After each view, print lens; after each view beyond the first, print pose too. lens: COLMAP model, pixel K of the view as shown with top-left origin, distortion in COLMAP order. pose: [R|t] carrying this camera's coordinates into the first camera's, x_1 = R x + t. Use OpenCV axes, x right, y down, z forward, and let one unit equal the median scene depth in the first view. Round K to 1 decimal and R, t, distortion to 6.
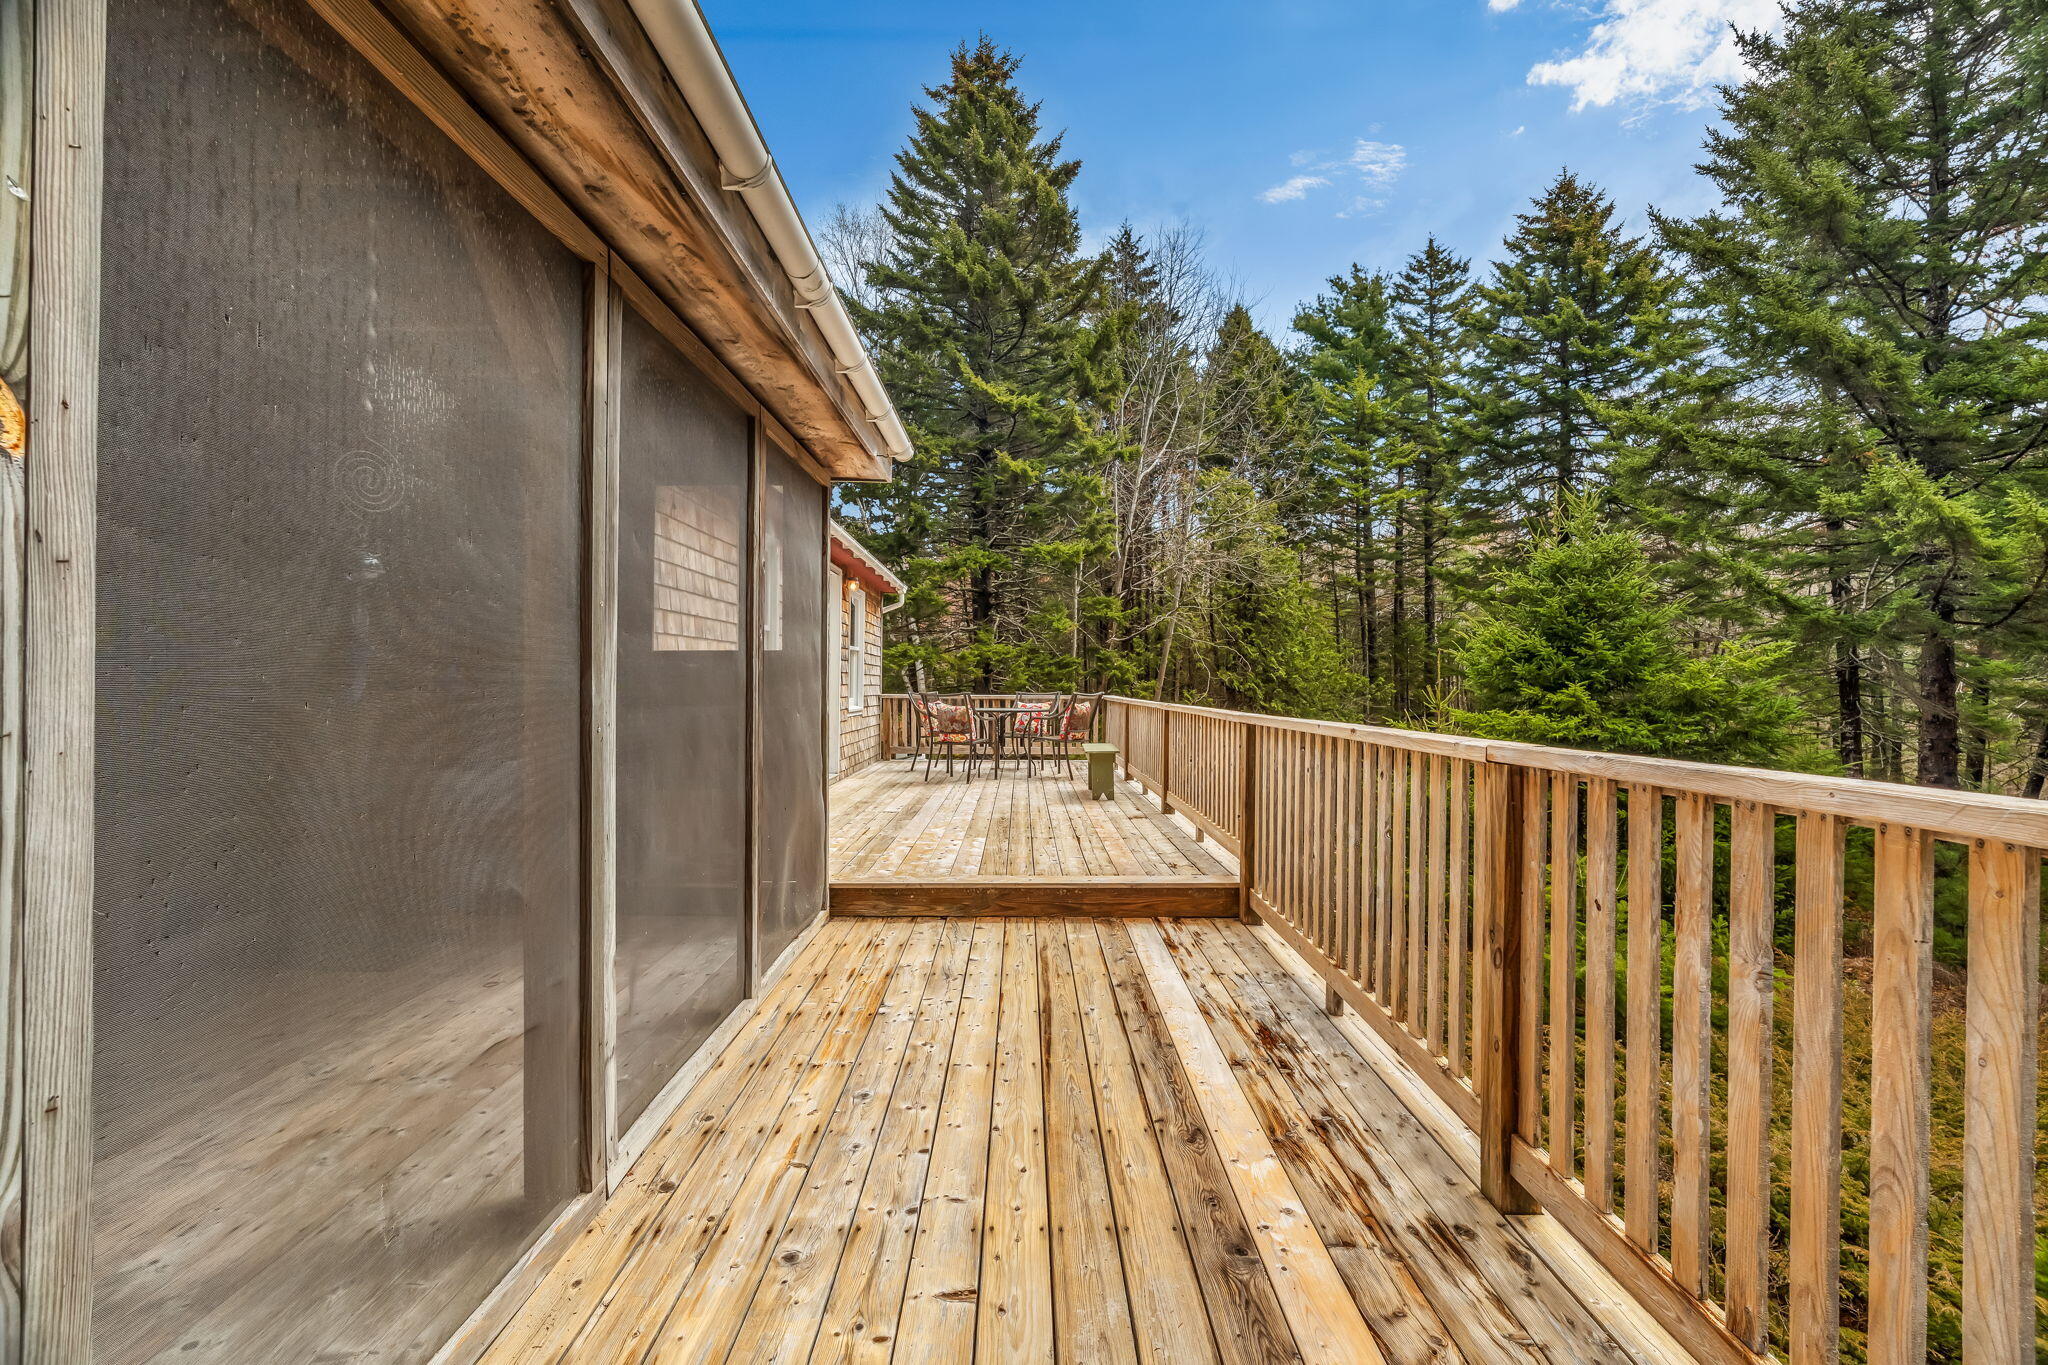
lens RADIAL K [[876.0, 0, 1031.9], [0, 876.0, 679.3], [0, 0, 1]] dist [-0.001716, -0.000834]
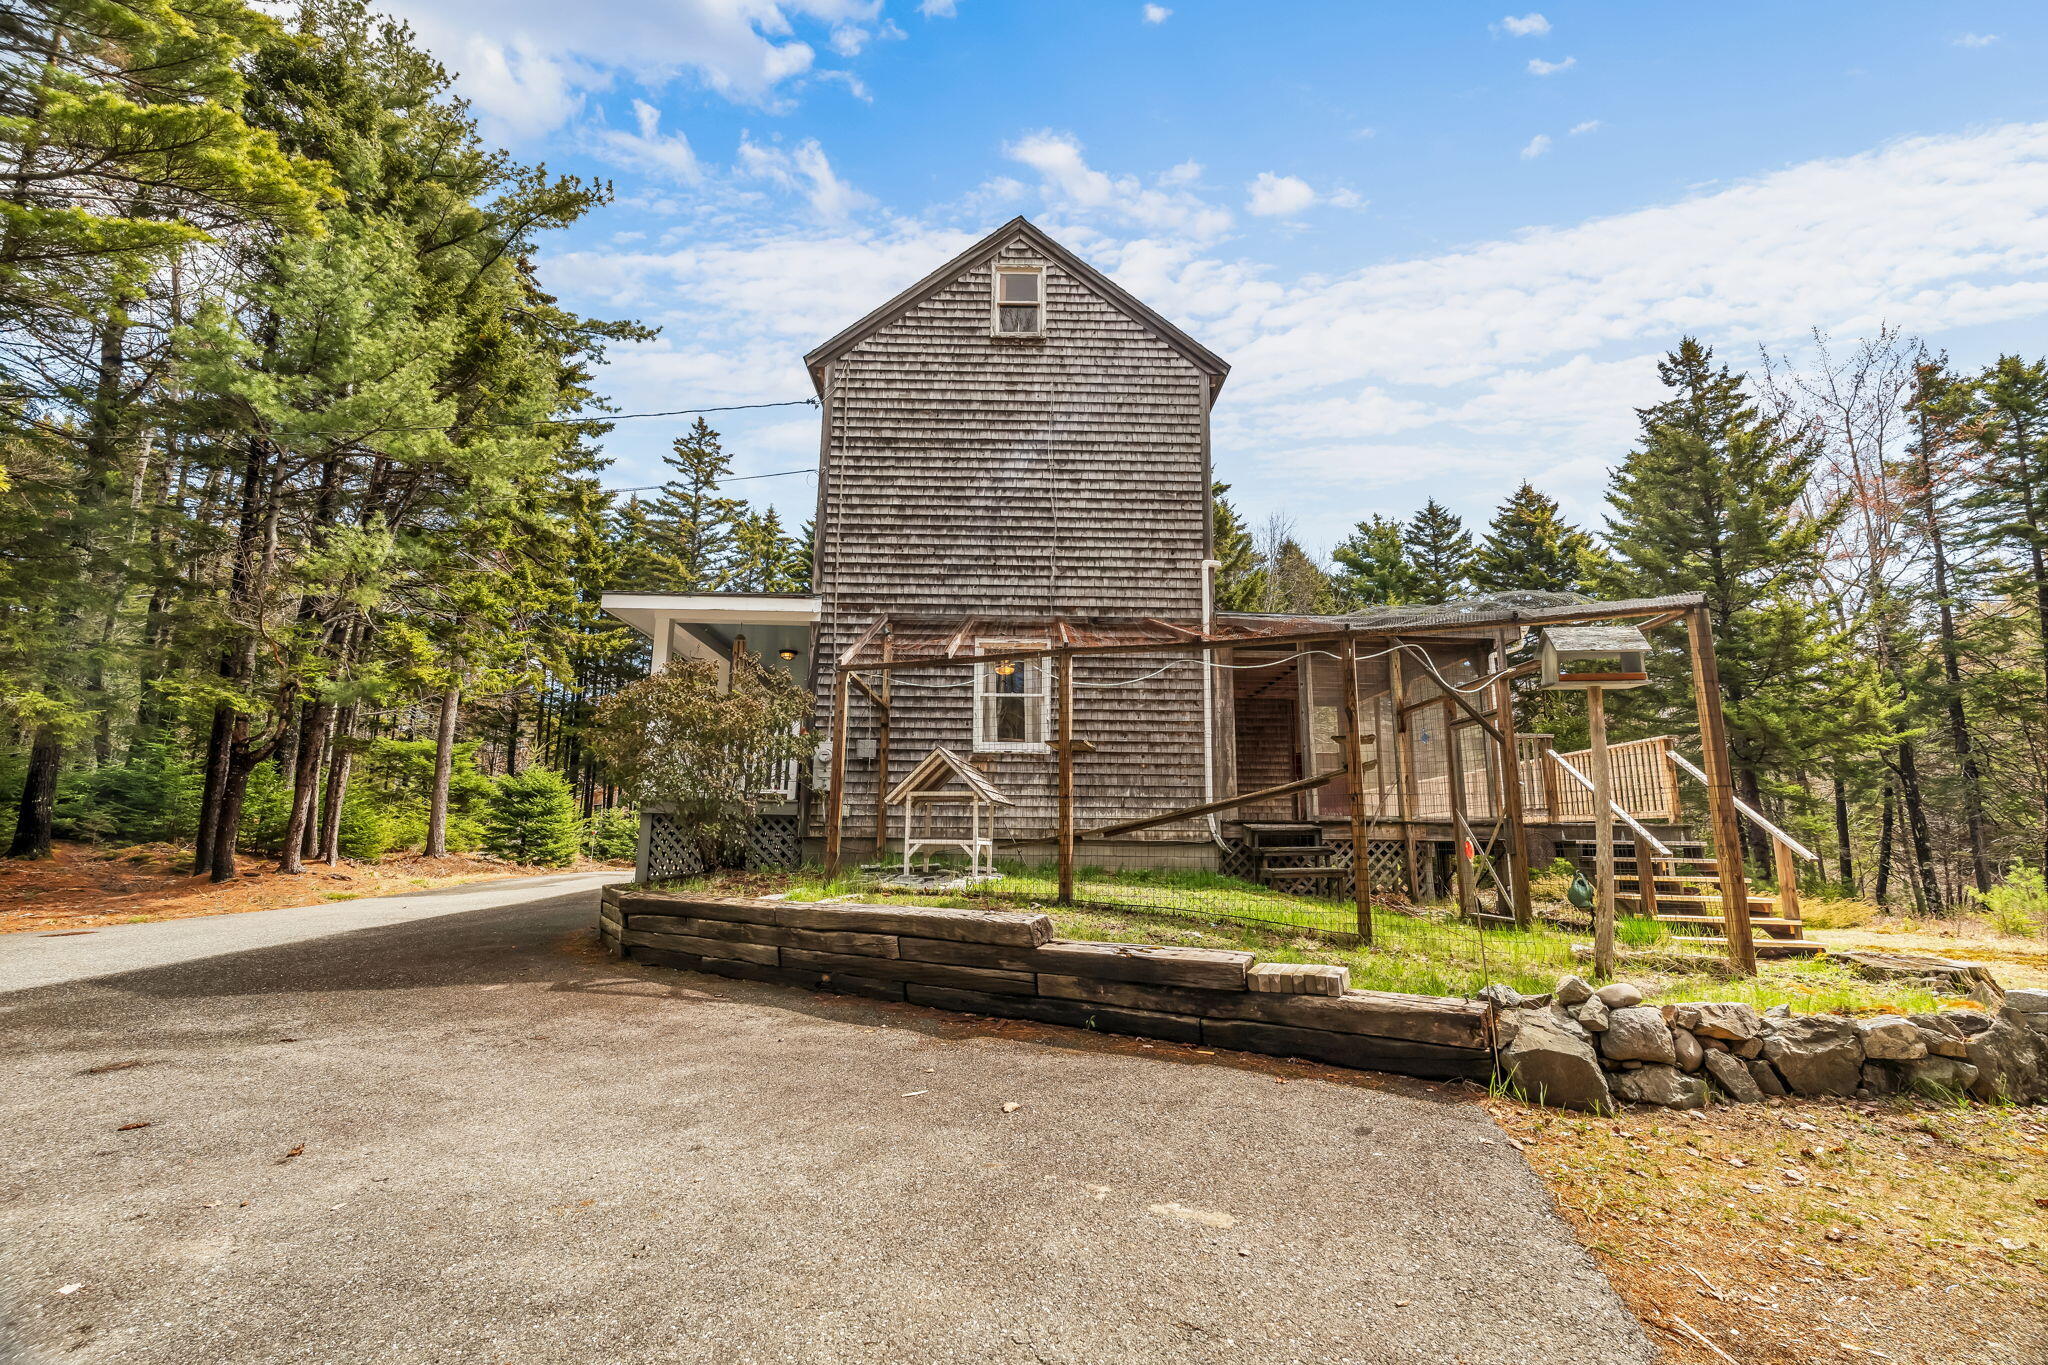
lens RADIAL K [[876.0, 0, 1021.3], [0, 876.0, 687.8], [0, 0, 1]] dist [-0.001716, -0.000834]
pose [[0.999979, 0.006507, 0.000280, -0.262916], [-0.006353, 0.983881, -0.178711, 0.060470], [-0.001438, 0.178705, 0.983902, -0.430439]]
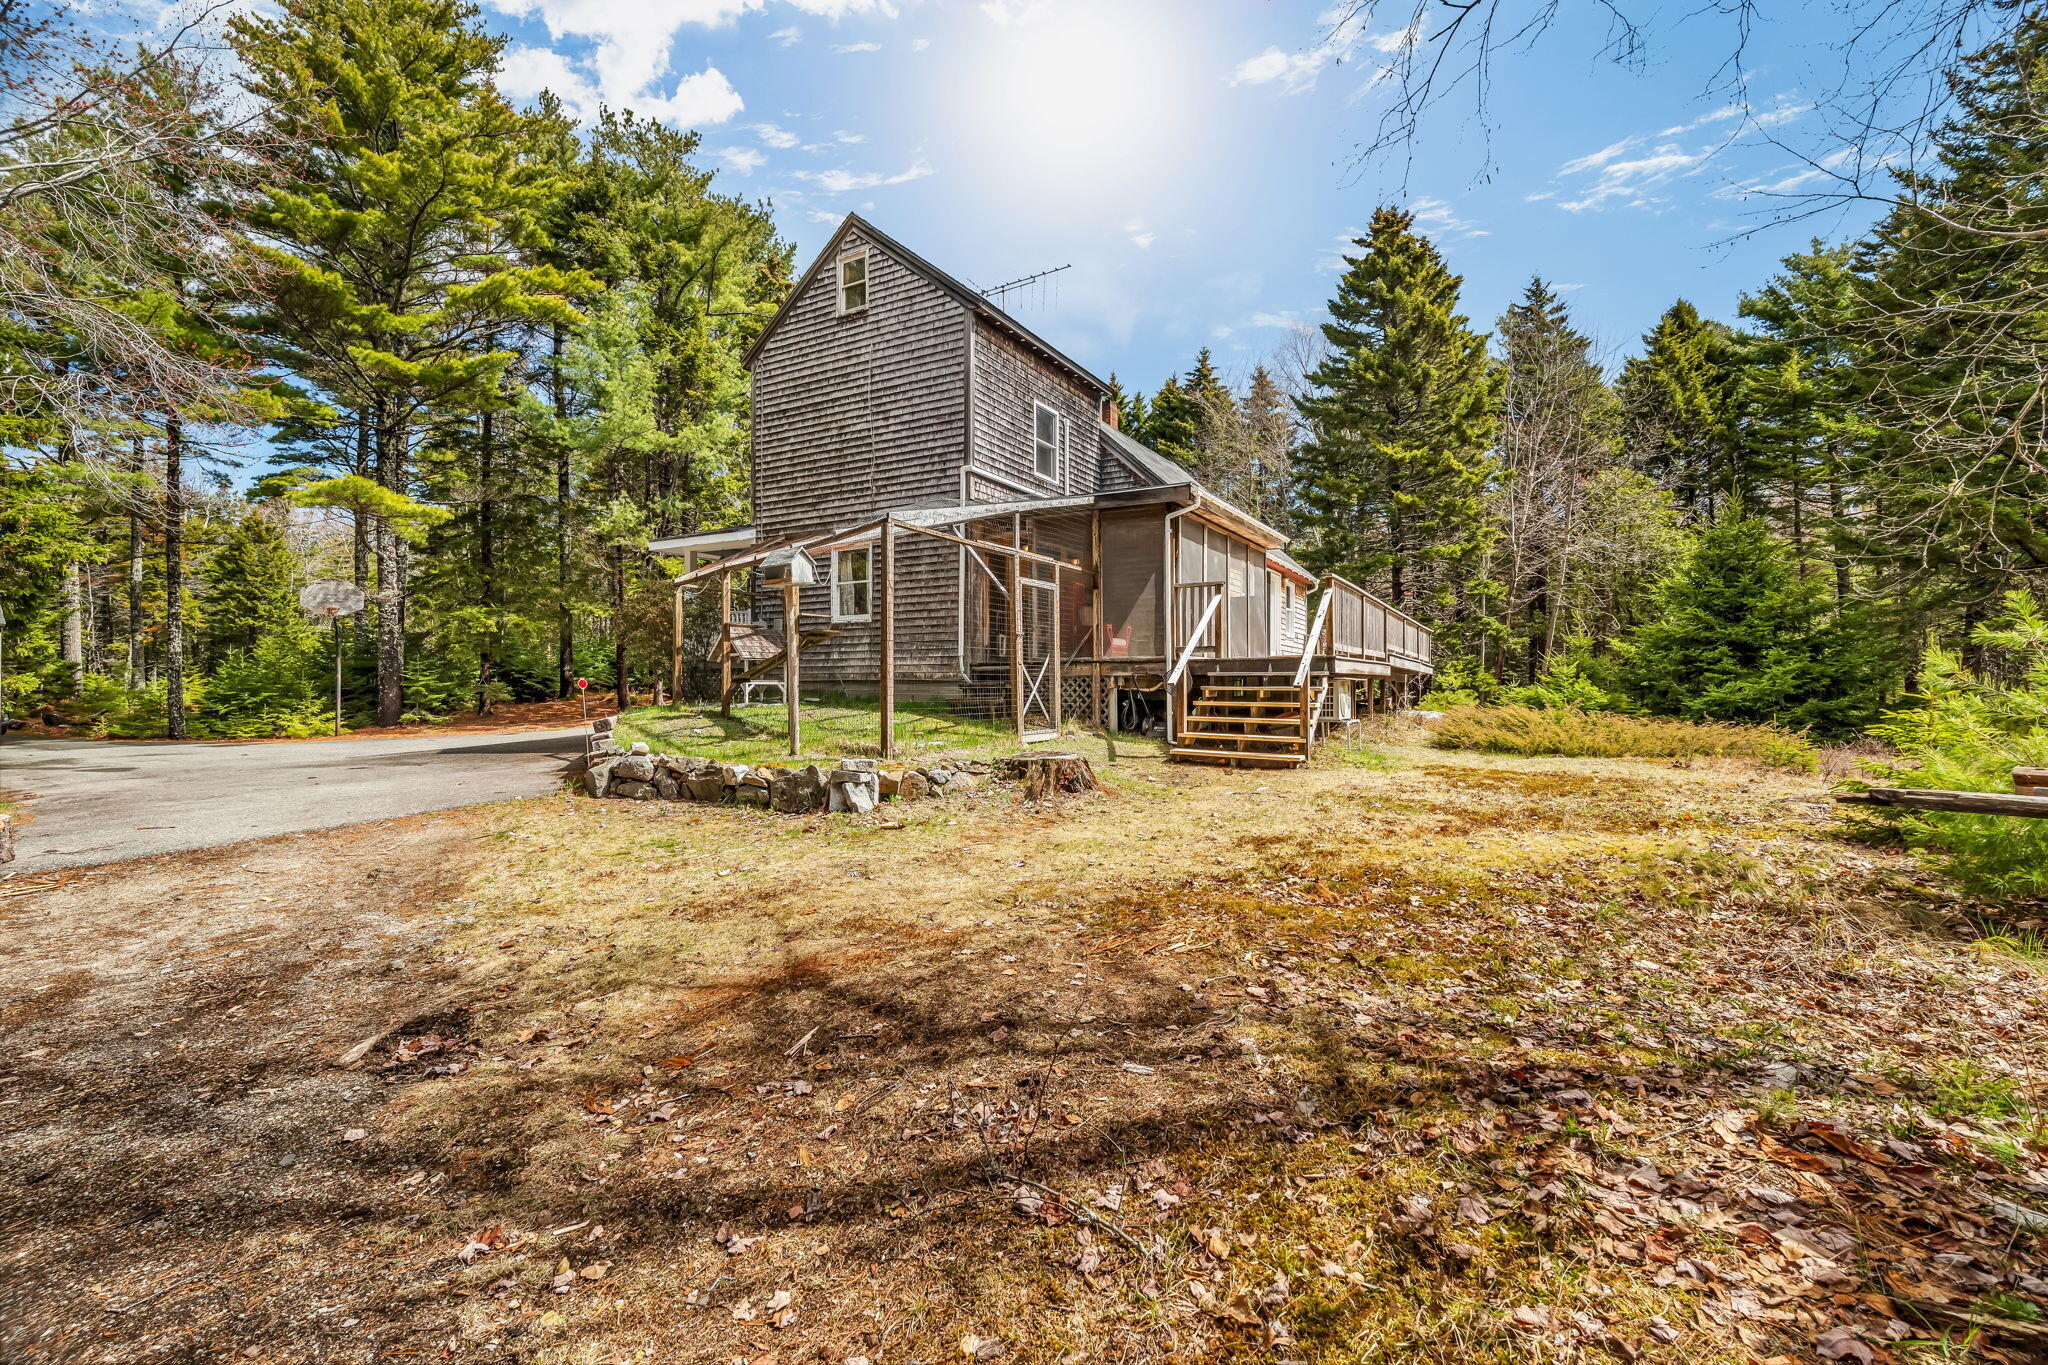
lens RADIAL K [[876.0, 0, 1021.7], [0, 876.0, 678.8], [0, 0, 1]] dist [-0.001716, -0.000834]
pose [[0.857301, -0.011047, -0.514697, 0.136791], [0.004171, 0.999886, -0.014513, 0.064891], [0.514798, 0.010295, 0.857249, -0.475494]]
